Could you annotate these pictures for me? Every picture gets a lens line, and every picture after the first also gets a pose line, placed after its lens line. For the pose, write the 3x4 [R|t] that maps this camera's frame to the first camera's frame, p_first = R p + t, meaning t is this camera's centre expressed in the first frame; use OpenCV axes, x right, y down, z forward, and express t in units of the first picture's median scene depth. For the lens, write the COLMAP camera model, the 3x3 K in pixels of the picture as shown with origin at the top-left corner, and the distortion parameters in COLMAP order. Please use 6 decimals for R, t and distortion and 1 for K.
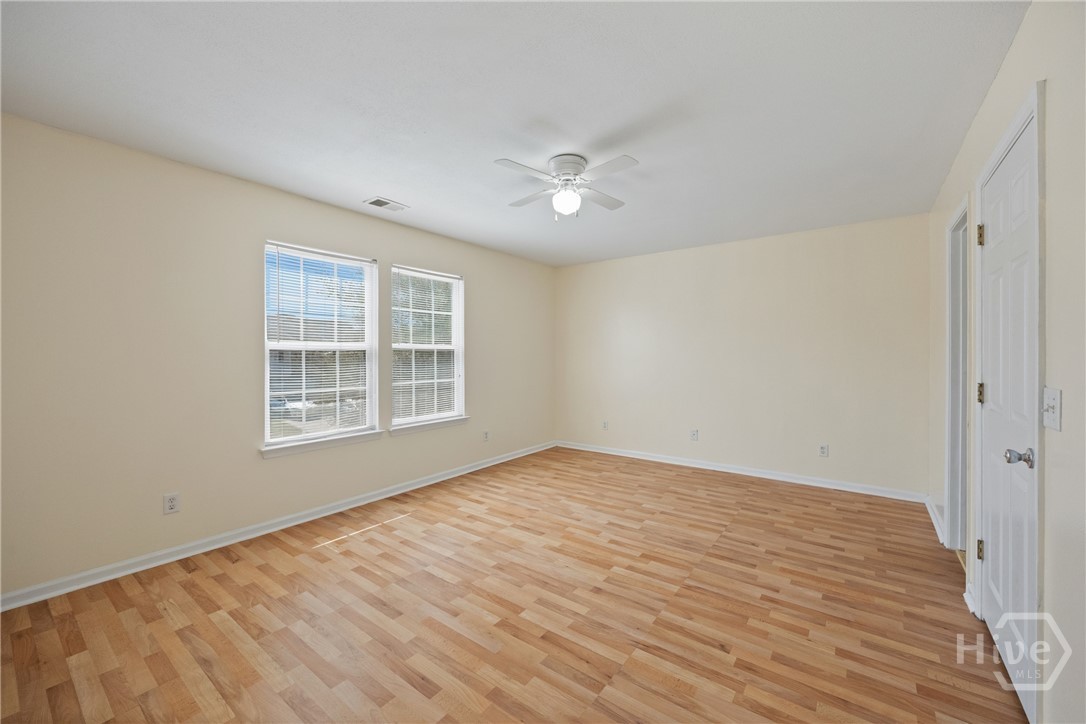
lens RADIAL K [[422.0, 0, 548.7], [0, 422.0, 358.6], [0, 0, 1]] dist [-0.004771, -0.000268]
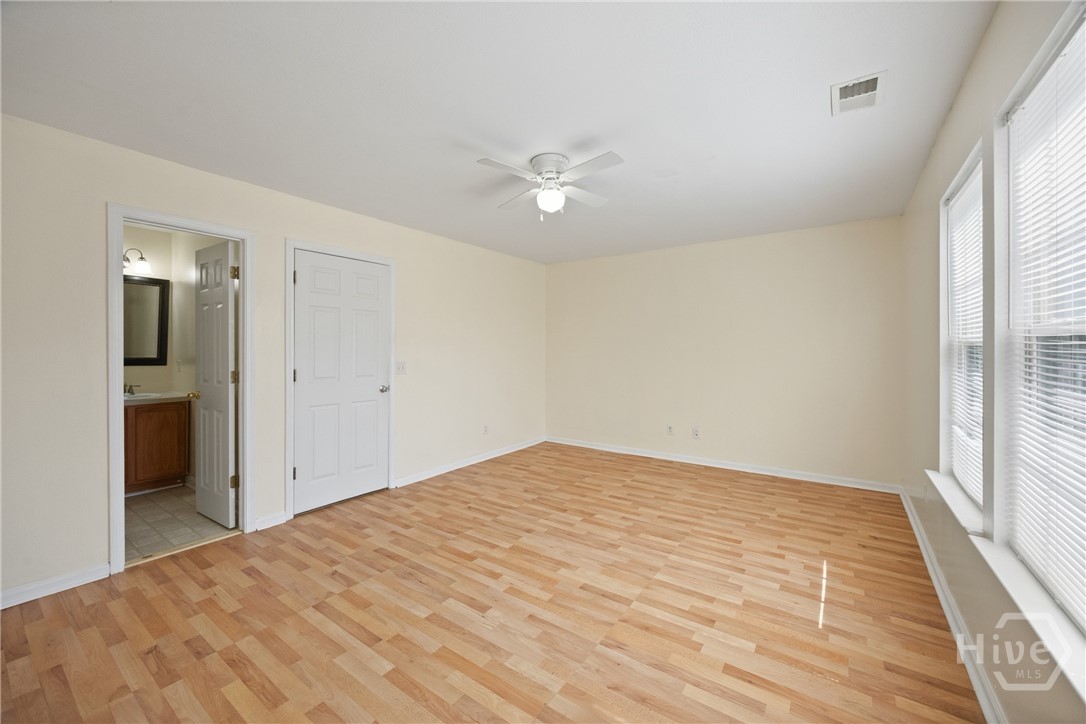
lens RADIAL K [[435.3, 0, 542.4], [0, 435.3, 342.5], [0, 0, 1]] dist [-0.002596, -0.000231]
pose [[-0.999958, 0.001490, -0.009010, 0.075033], [0.001521, 0.999993, -0.003435, -0.029074], [0.009005, -0.003449, -0.999954, 2.080748]]
